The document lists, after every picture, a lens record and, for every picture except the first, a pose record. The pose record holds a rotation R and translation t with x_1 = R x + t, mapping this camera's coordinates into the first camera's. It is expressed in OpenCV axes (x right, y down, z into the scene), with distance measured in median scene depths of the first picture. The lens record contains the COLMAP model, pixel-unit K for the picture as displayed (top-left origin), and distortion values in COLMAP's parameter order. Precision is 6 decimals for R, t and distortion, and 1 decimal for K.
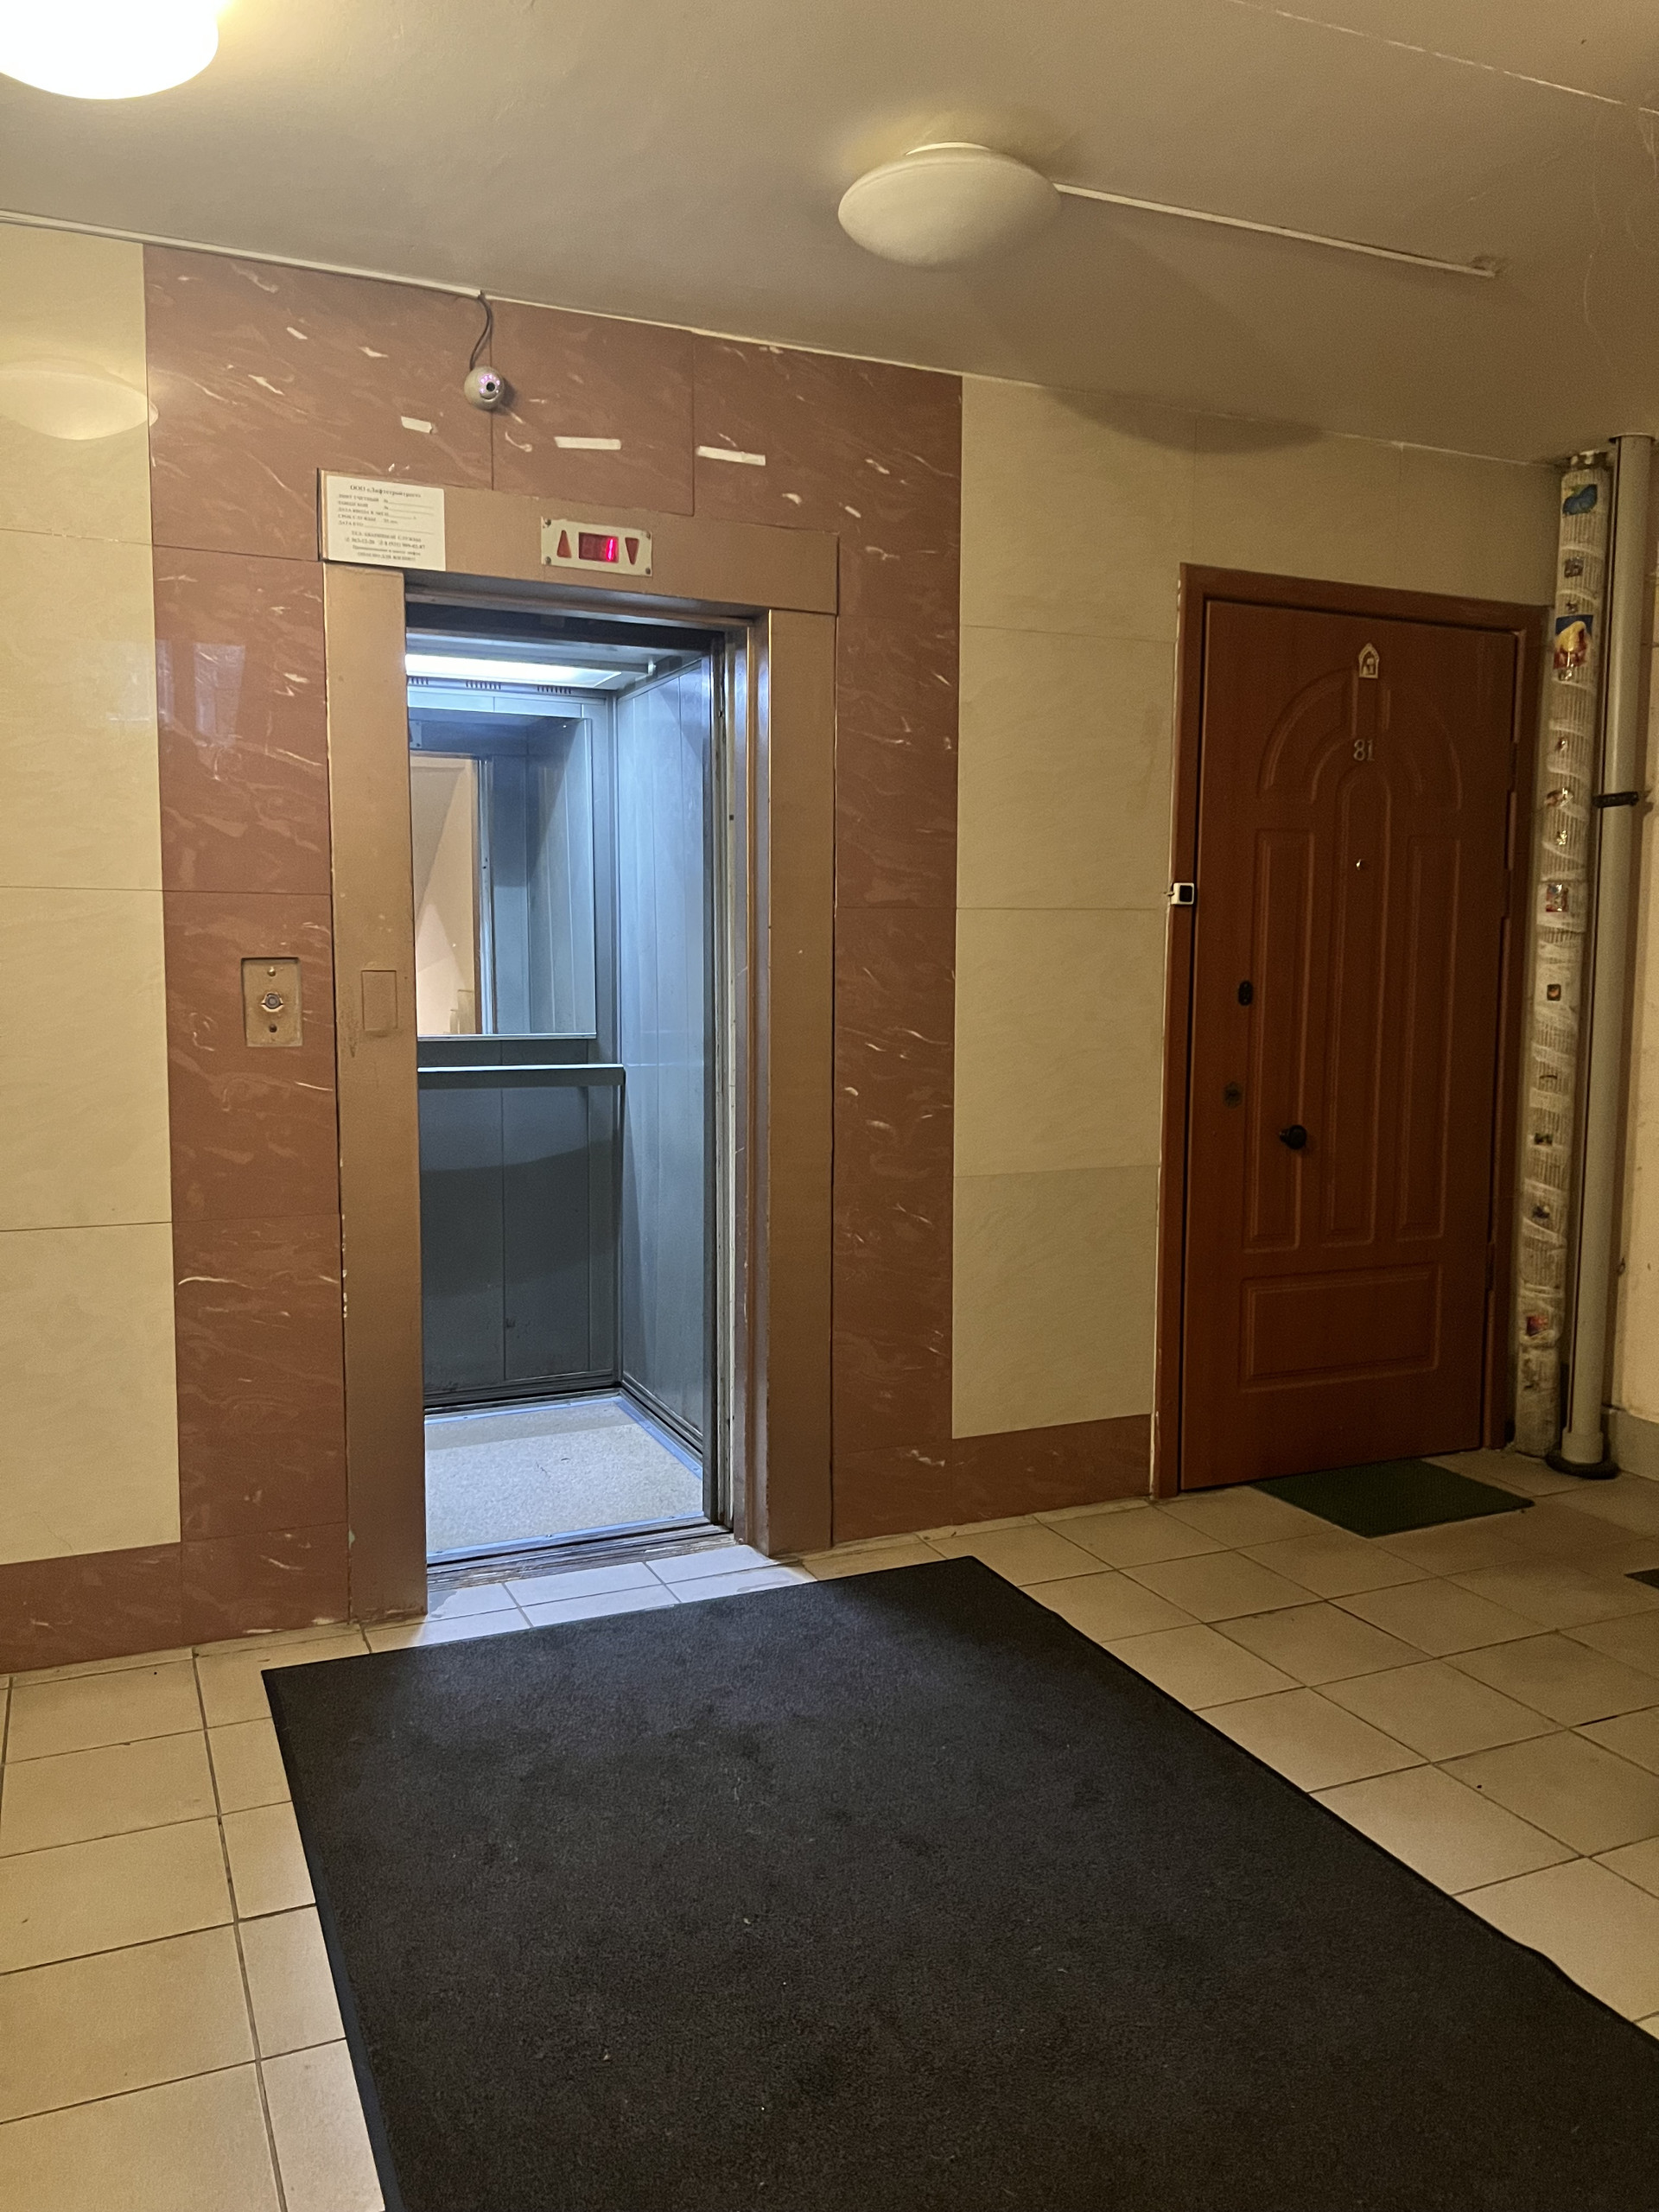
lens RADIAL K [[1684.2, 0, 821.8], [0, 1684.2, 1127.1], [0, 0, 1]] dist [0.012810, -0.002750]
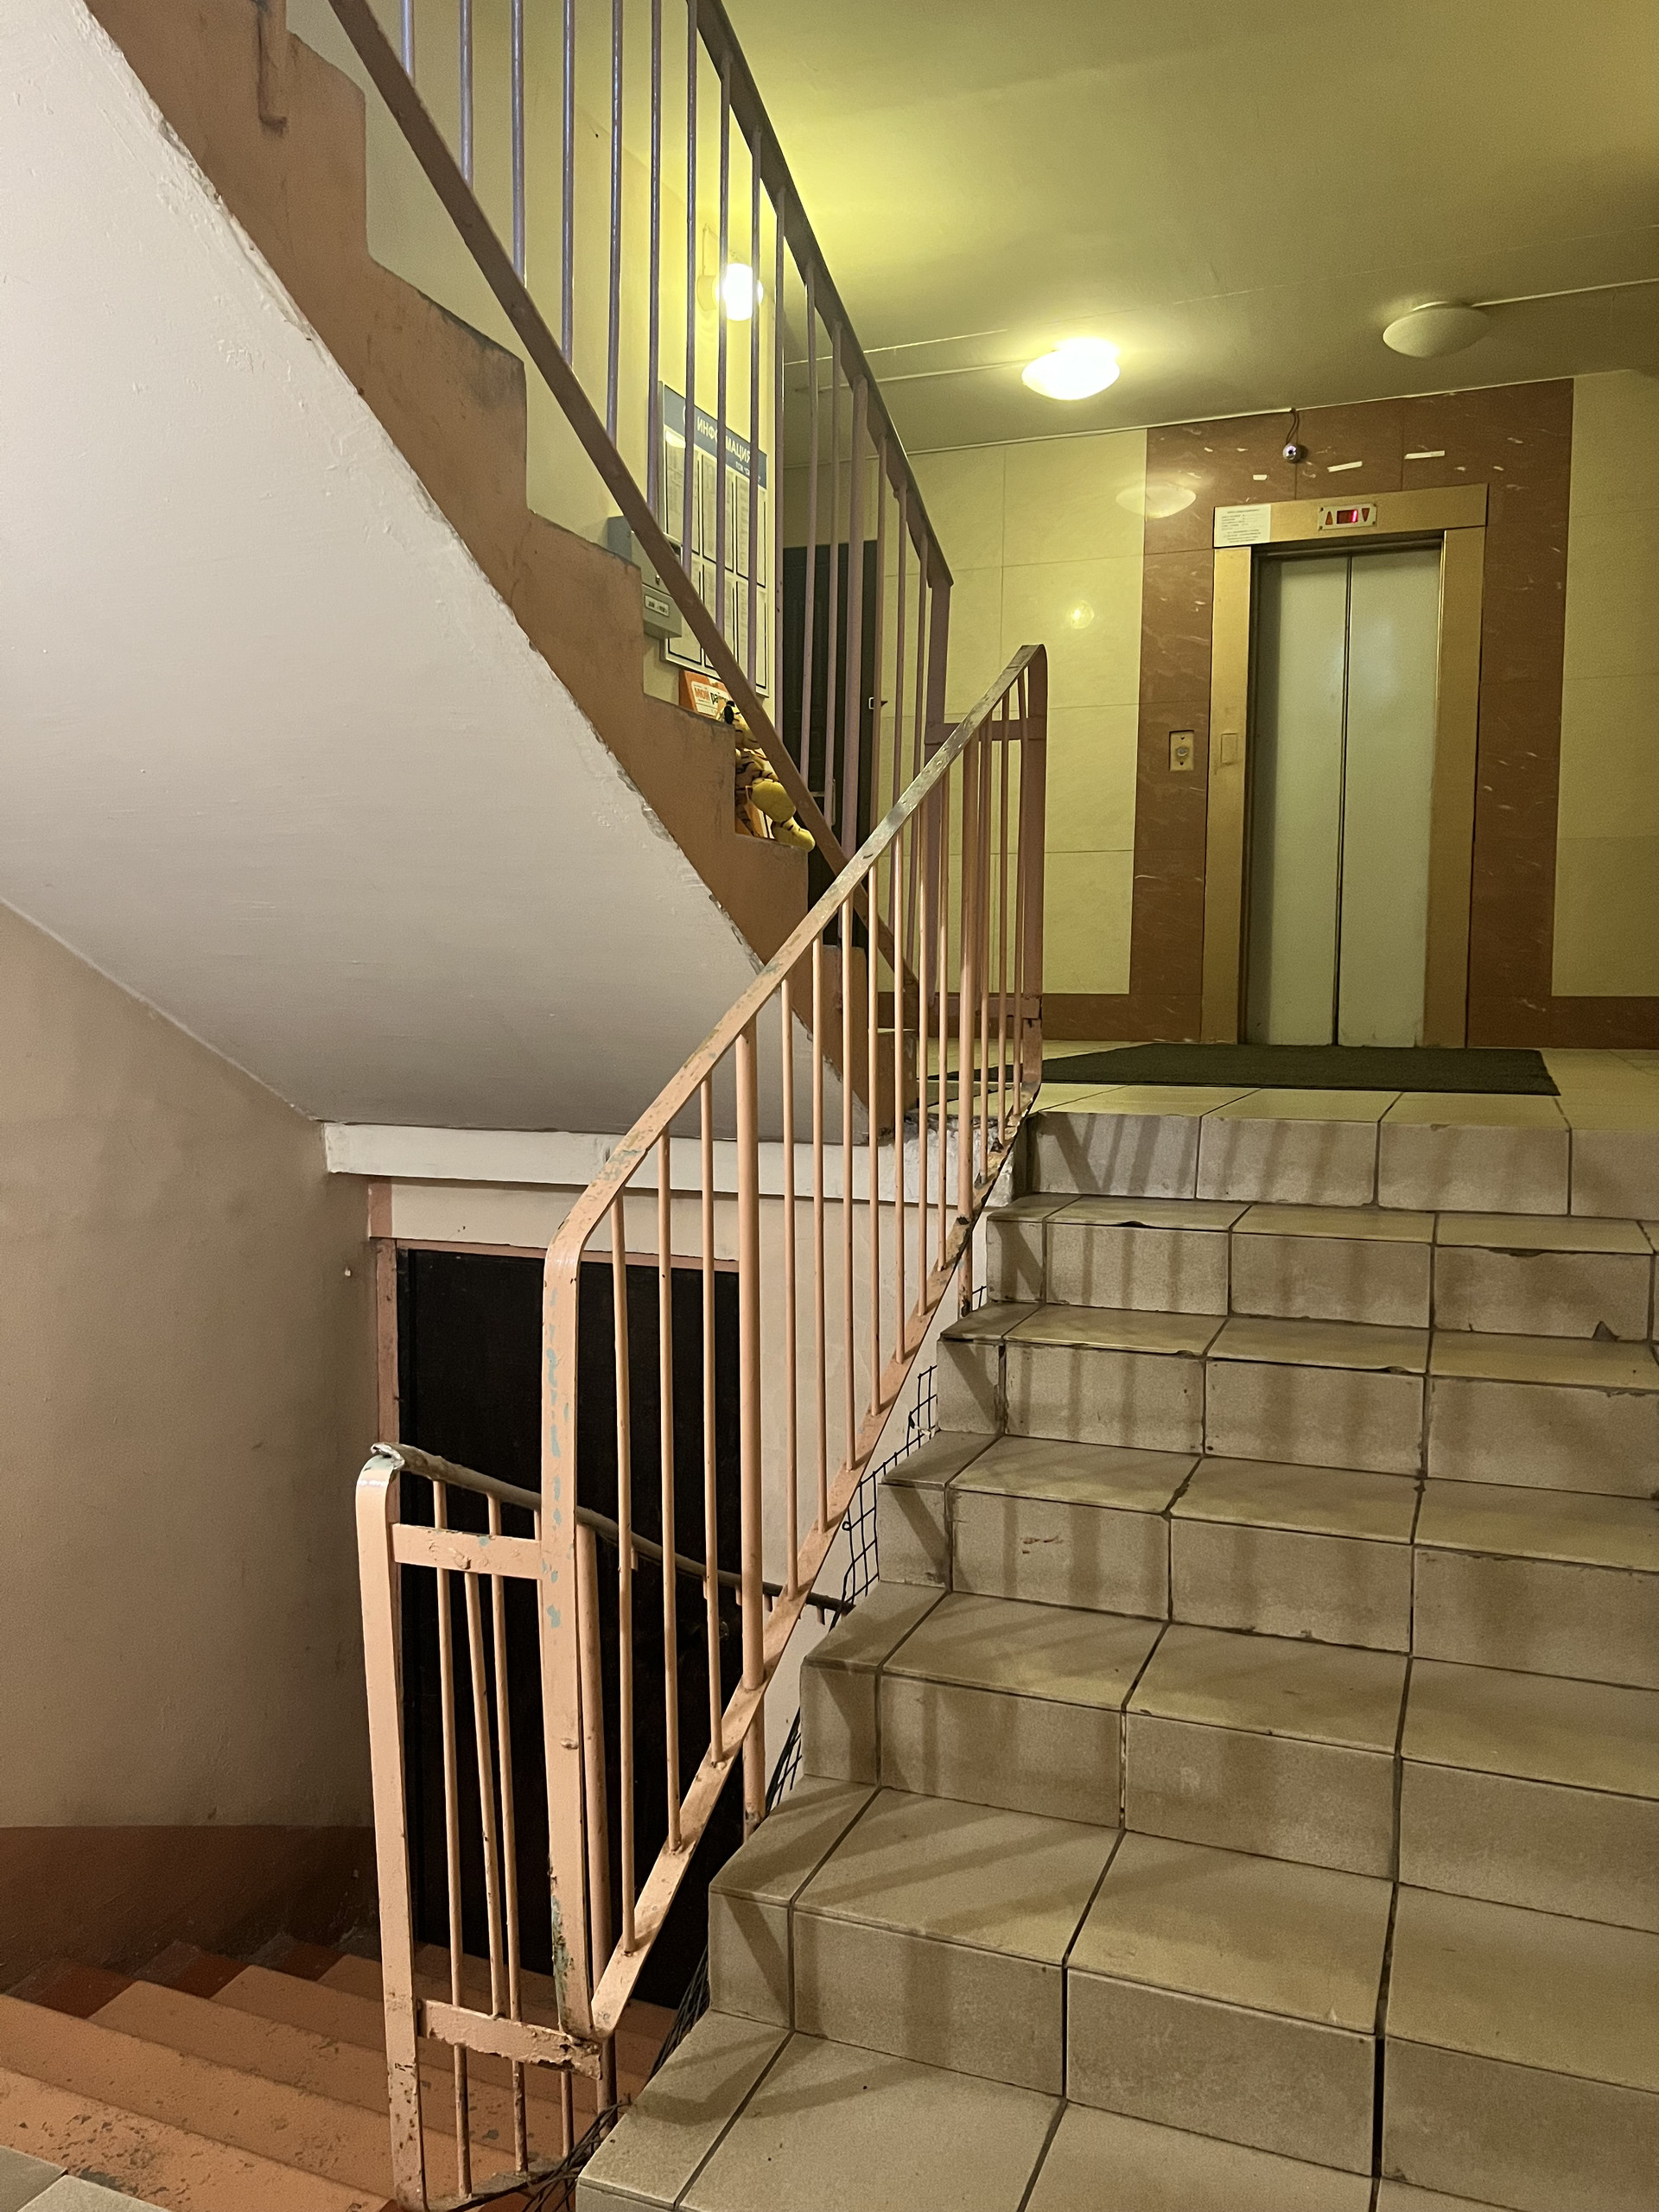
lens RADIAL K [[1684.2, 0, 828.3], [0, 1684.2, 1111.9], [0, 0, 1]] dist [0.012810, -0.002750]
pose [[0.704240, 0.045916, -0.708476, 0.907956], [-0.080292, 0.996655, -0.015220, 0.454770], [0.705407, 0.067604, 0.705571, -0.829512]]
